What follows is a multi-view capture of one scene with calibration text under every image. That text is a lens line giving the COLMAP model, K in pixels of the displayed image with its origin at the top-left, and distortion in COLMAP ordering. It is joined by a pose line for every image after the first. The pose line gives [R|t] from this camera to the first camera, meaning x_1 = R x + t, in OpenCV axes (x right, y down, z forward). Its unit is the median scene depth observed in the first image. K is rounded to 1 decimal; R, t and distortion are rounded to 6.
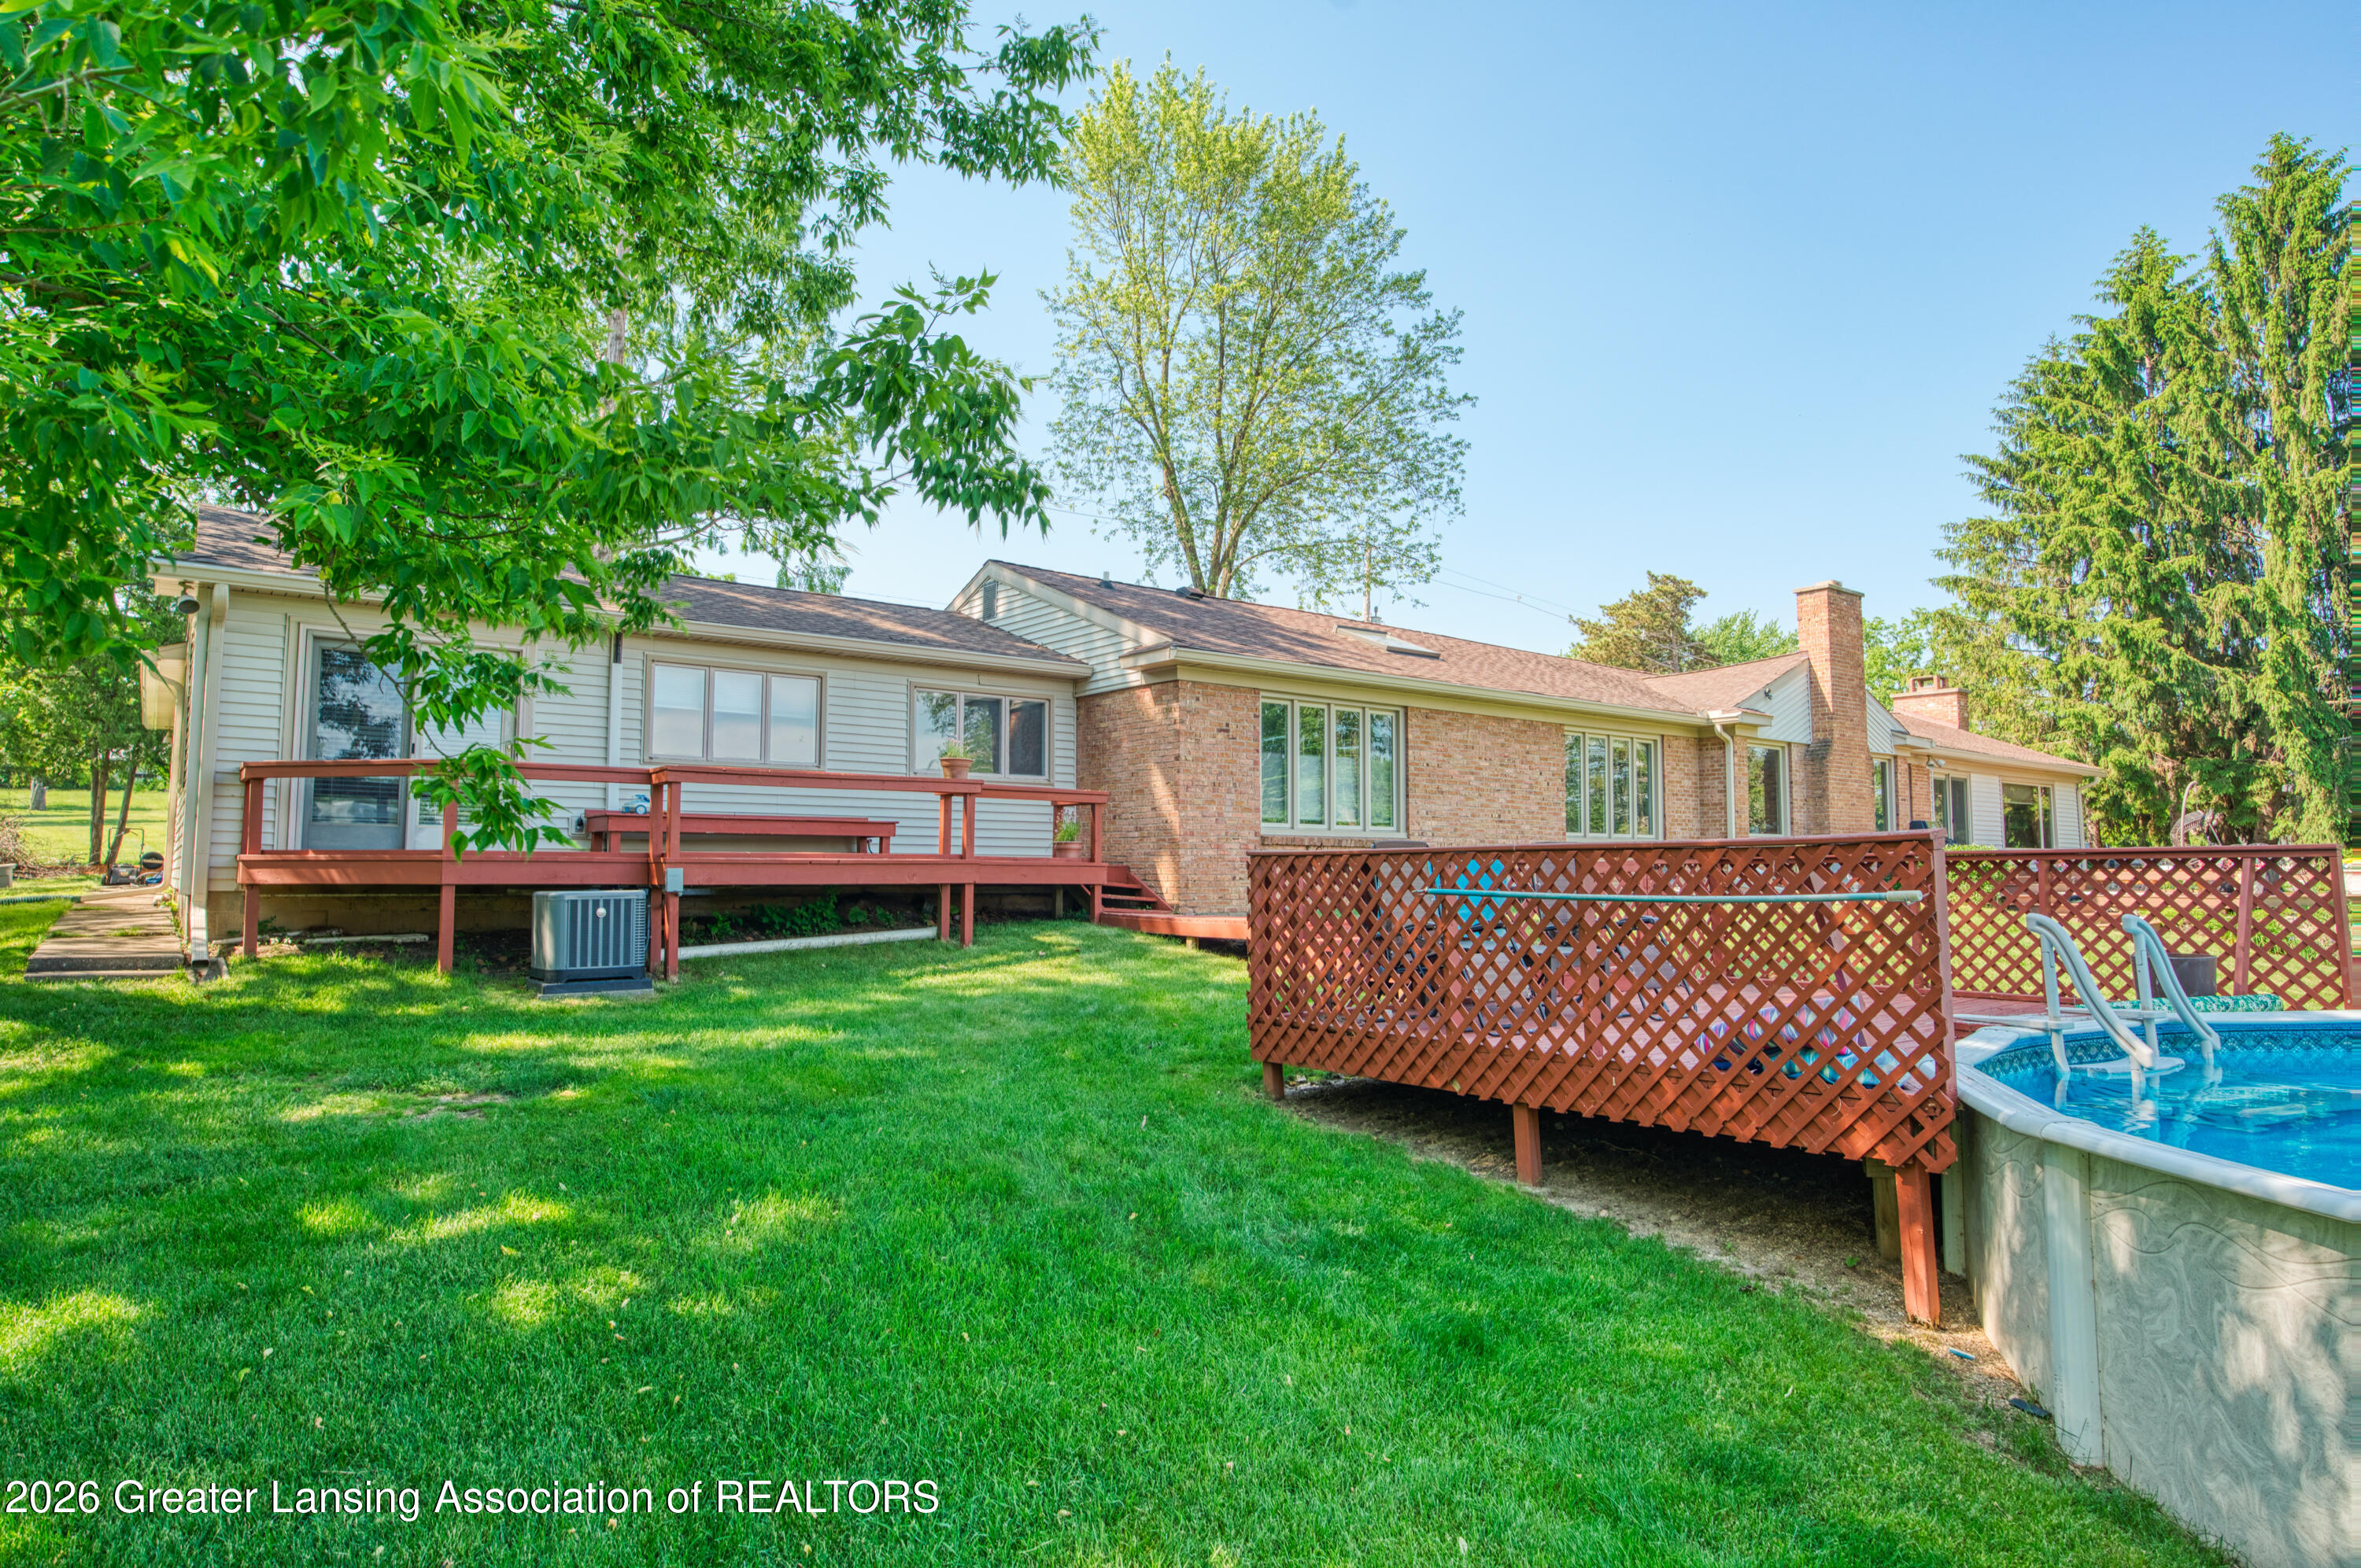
lens RADIAL K [[1372.0, 0, 1180.5], [0, 1372.0, 784.0], [0, 0, 1]] dist [-0.027386, -0.000272]
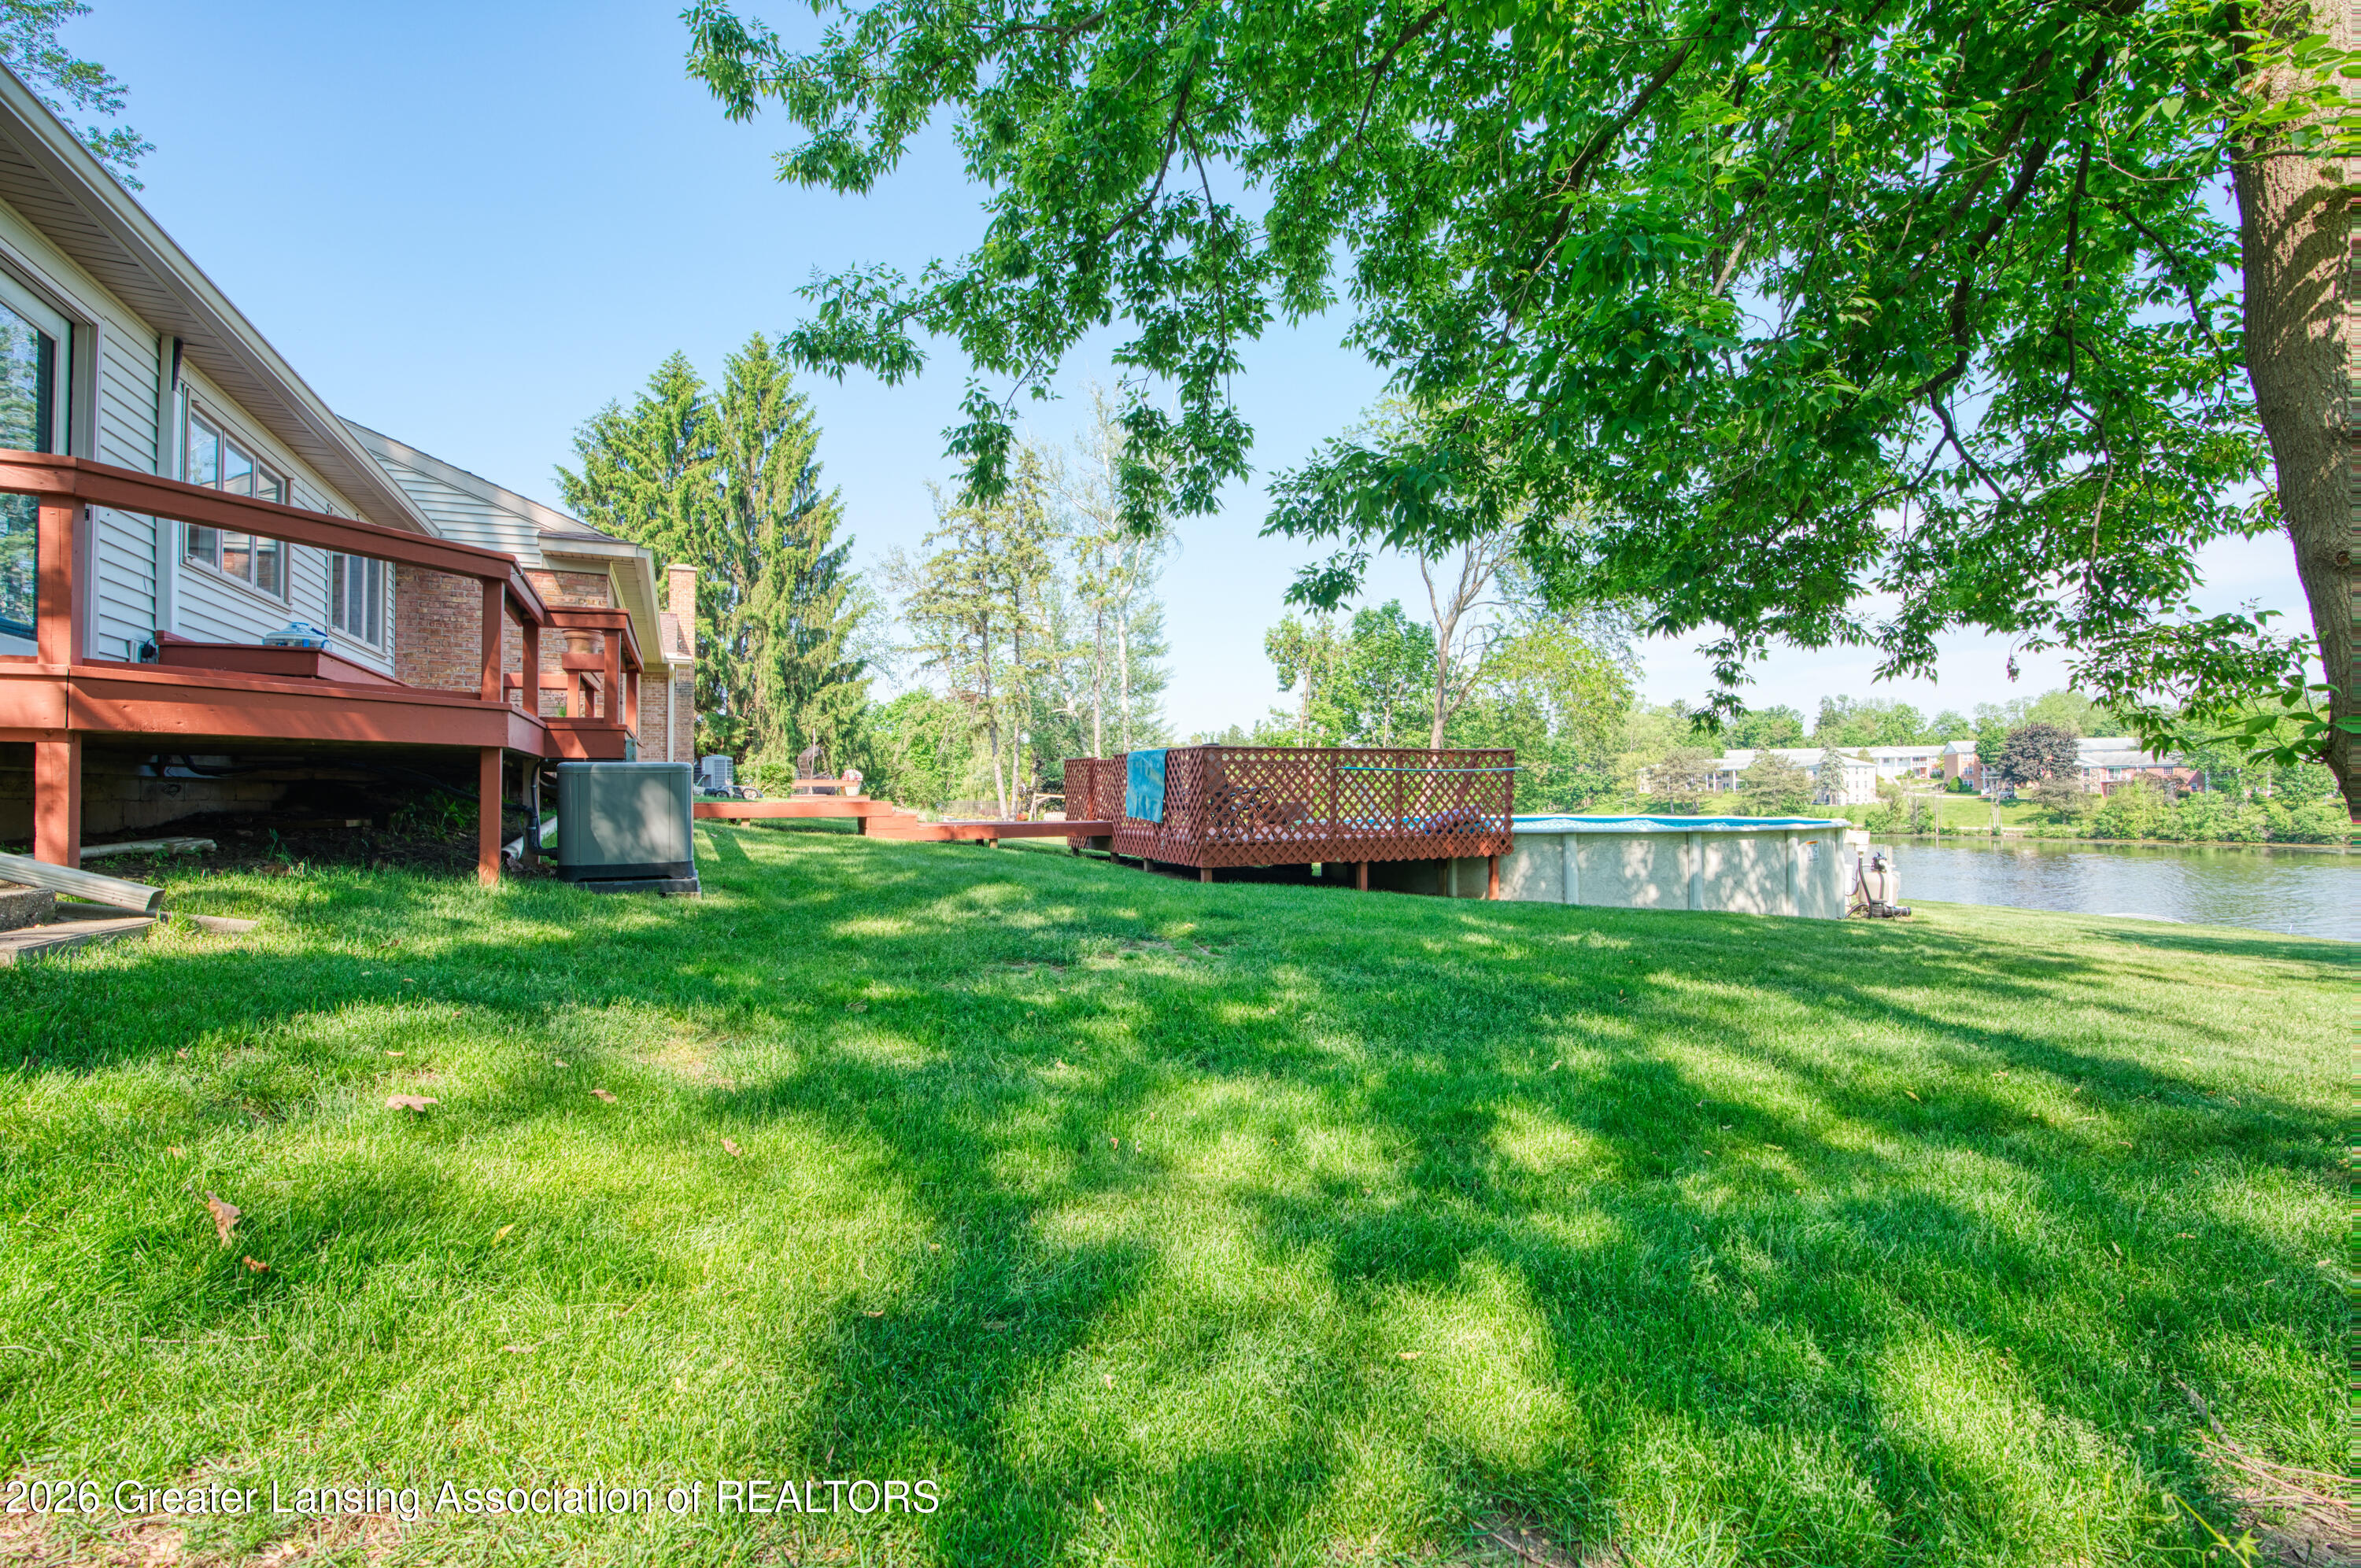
lens RADIAL K [[1080.5, 0, 1175.5], [0, 1080.5, 775.5], [0, 0, 1]] dist [-0.066528, 0.025207]
pose [[0.240818, 0.014649, 0.970460, -0.325087], [-0.063951, 0.997953, 0.000805, 0.019368], [-0.968461, -0.062256, 0.241261, 0.170747]]
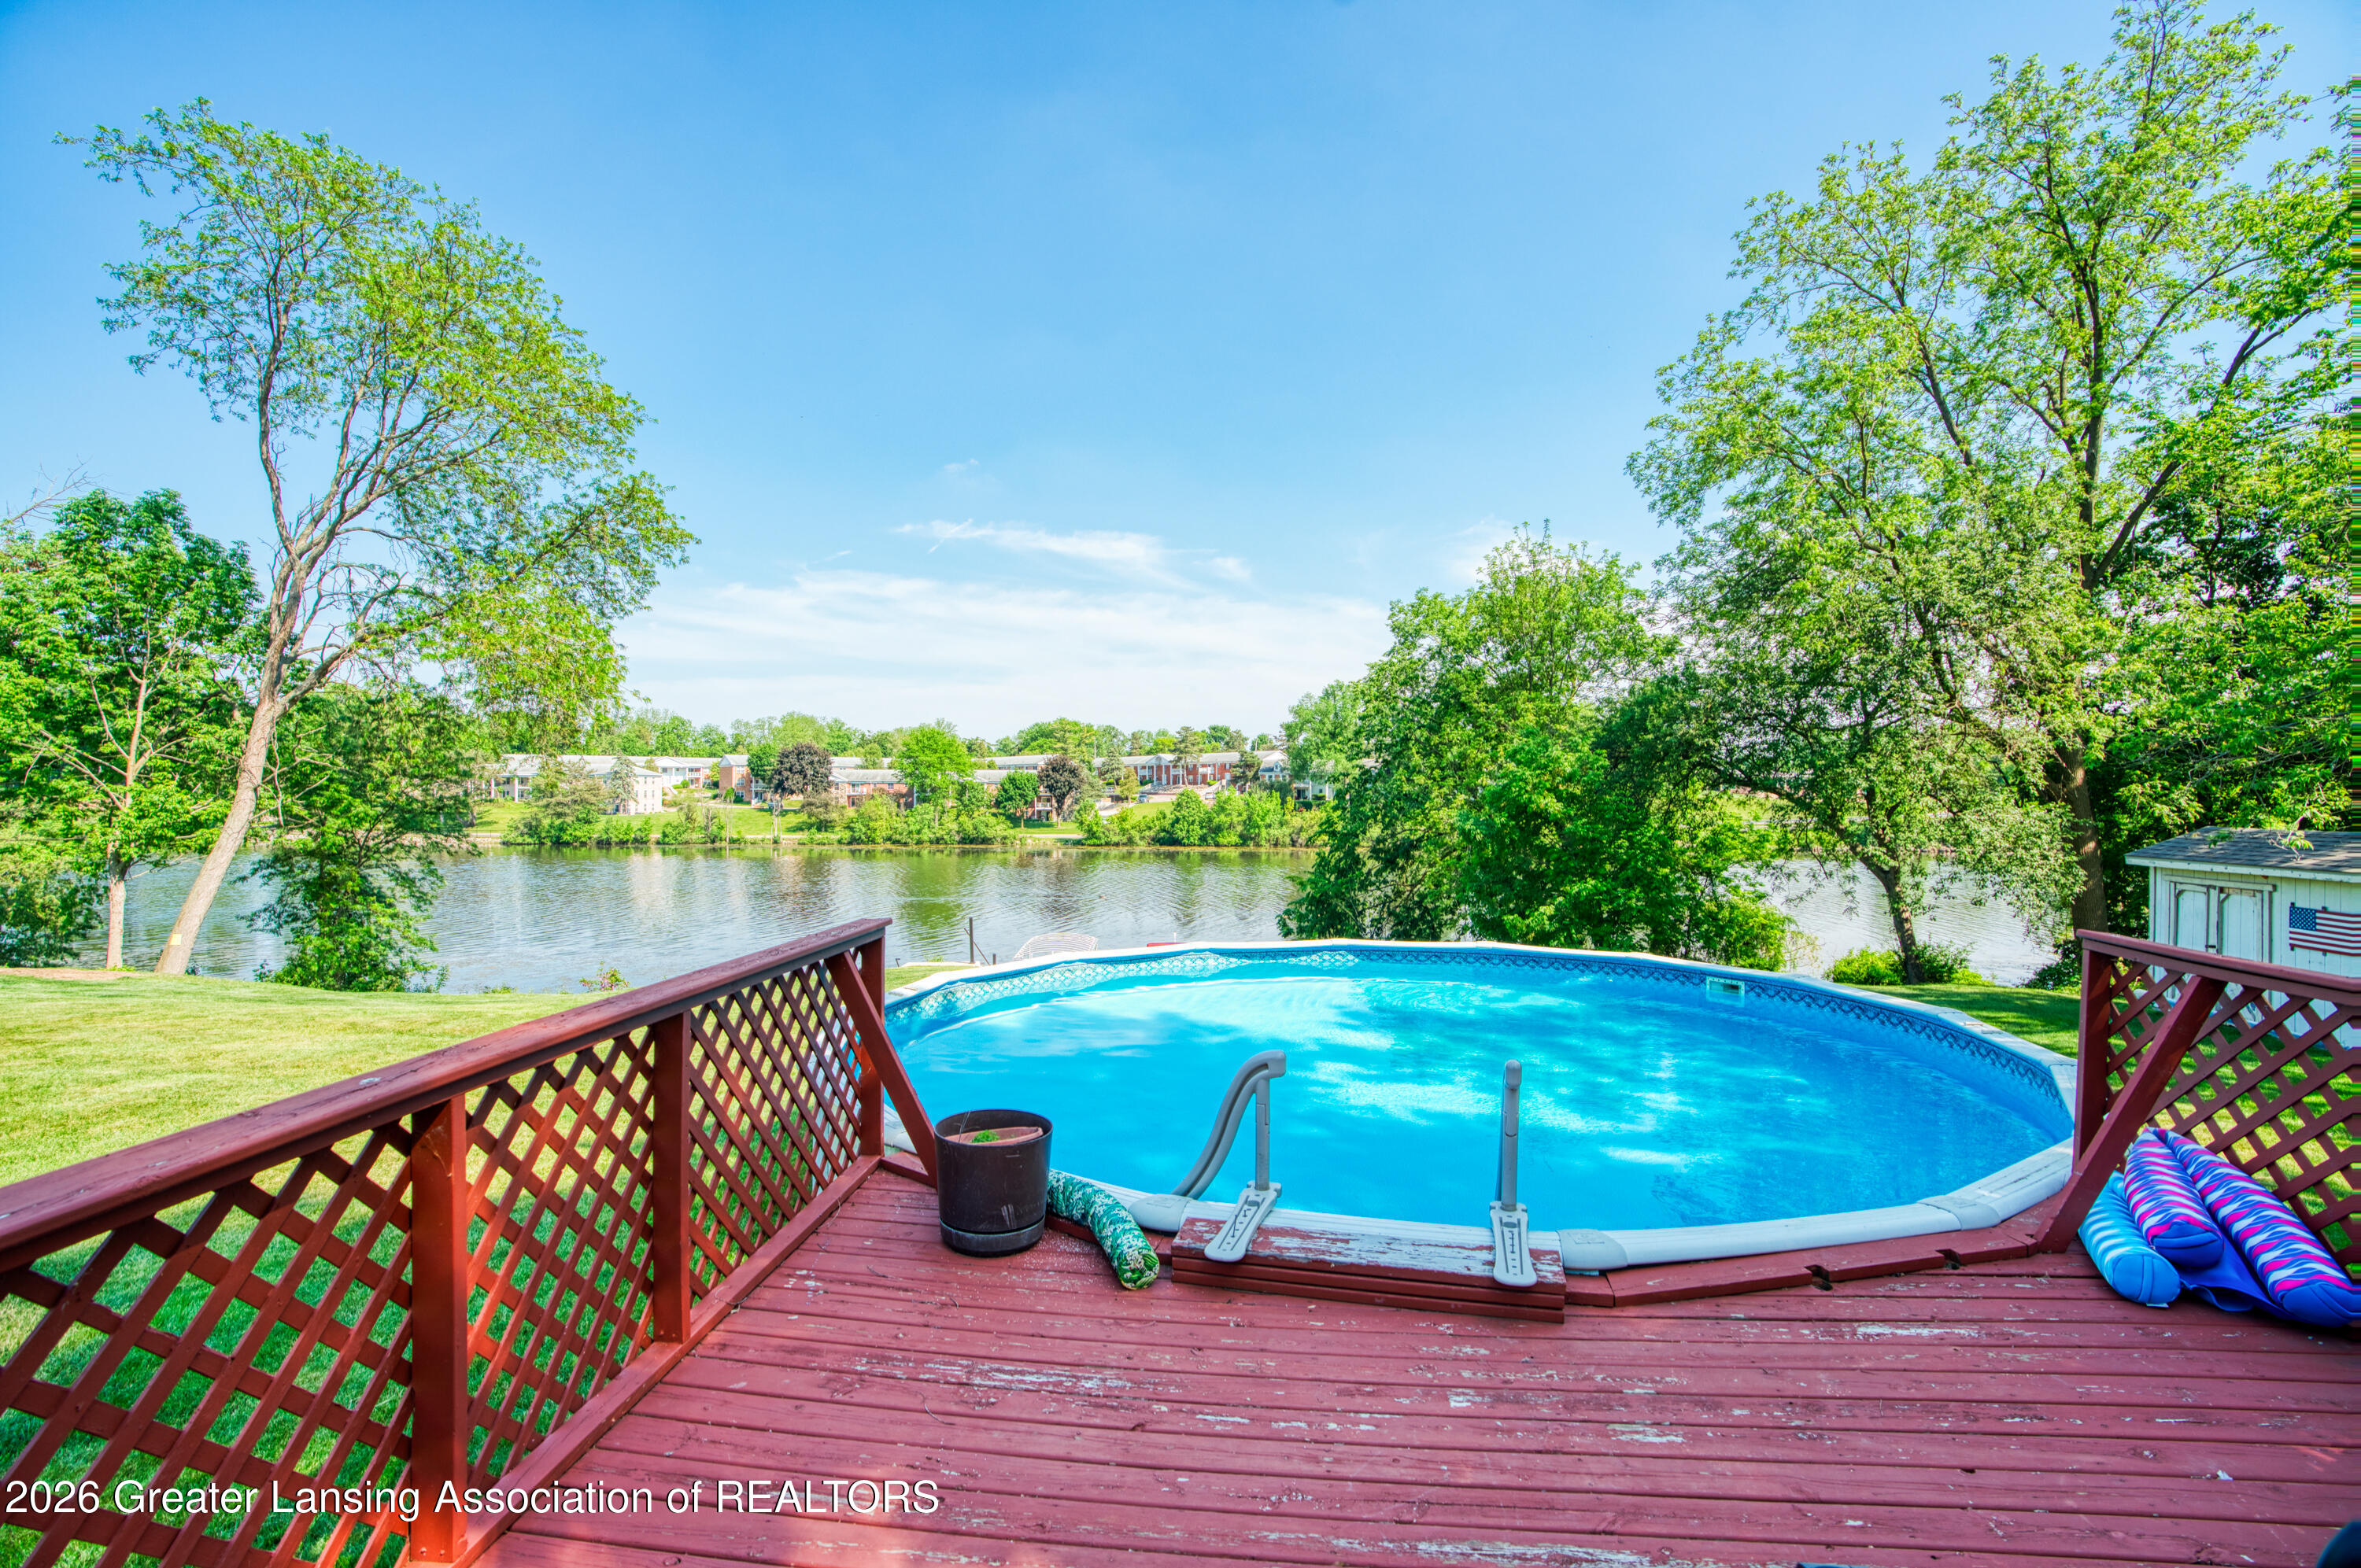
lens RADIAL K [[1084.5, 0, 1179.8], [0, 1084.5, 778.0], [0, 0, 1]] dist [-0.069457, 0.028307]
pose [[-0.739783, 0.008412, 0.672793, 0.092988], [-0.051198, 0.996319, -0.068752, -0.002717], [-0.670895, -0.085307, -0.736629, 0.315906]]
